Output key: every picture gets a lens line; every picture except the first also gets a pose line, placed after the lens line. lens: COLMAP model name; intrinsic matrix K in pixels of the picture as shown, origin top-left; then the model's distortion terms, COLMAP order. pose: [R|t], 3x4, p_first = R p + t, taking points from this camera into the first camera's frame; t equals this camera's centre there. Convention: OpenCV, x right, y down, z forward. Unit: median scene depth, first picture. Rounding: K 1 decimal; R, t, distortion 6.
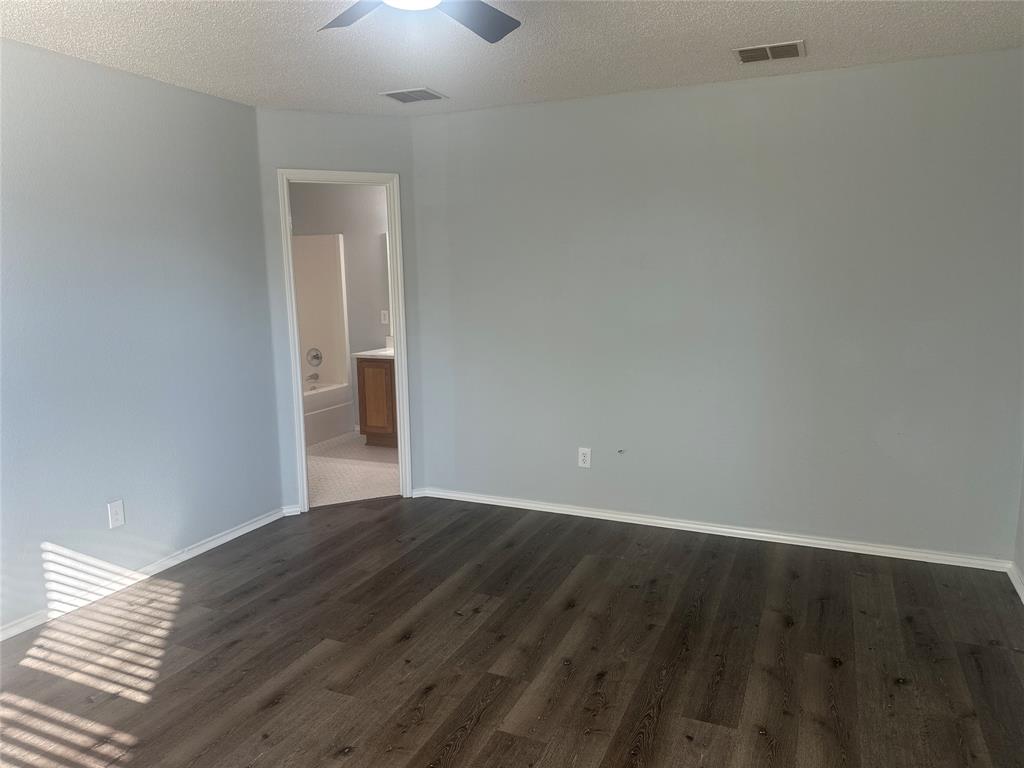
lens RADIAL K [[720.6, 0, 505.1], [0, 720.6, 402.9], [0, 0, 1]] dist [0.059545, -0.077933]
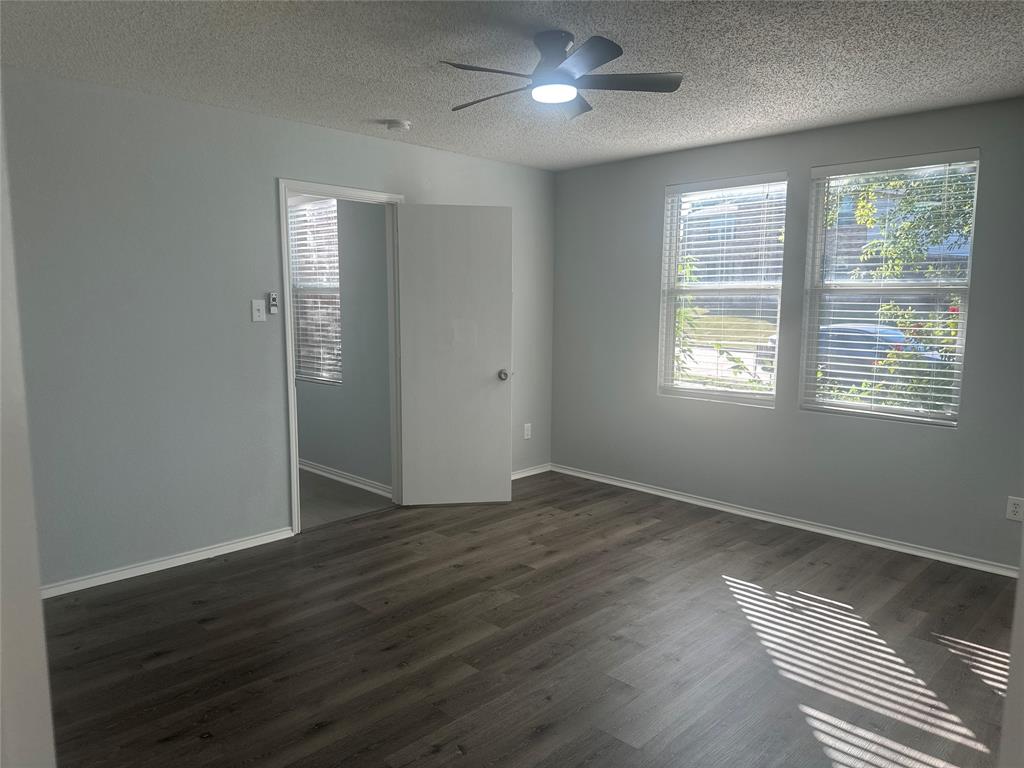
lens RADIAL K [[720.6, 0, 505.3], [0, 720.6, 392.0], [0, 0, 1]] dist [0.059545, -0.077933]
pose [[-0.933782, -0.037411, 0.355880, -0.351162], [0.071620, 0.954859, 0.288297, -0.262071], [-0.350601, 0.294695, -0.888951, 1.517068]]
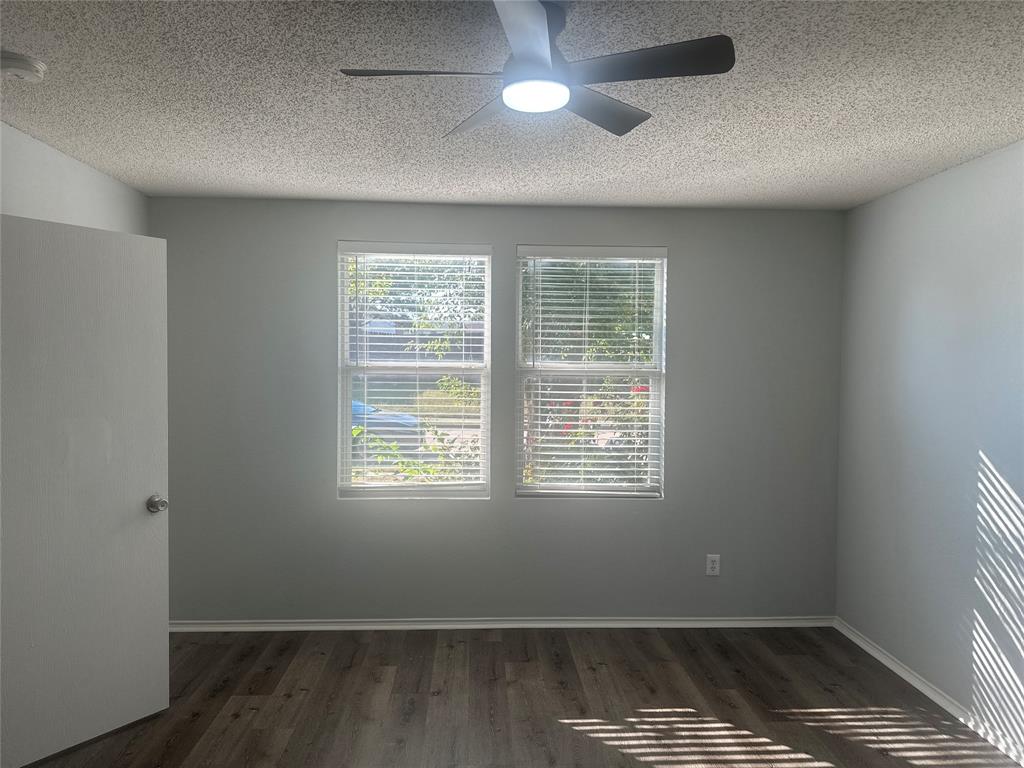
lens RADIAL K [[720.6, 0, 513.8], [0, 720.6, 383.0], [0, 0, 1]] dist [0.059545, -0.077933]
pose [[-0.889219, 0.015990, -0.457202, 0.214630], [-0.080185, 0.978471, 0.190173, -0.231683], [0.450399, 0.205766, -0.868793, 1.156969]]
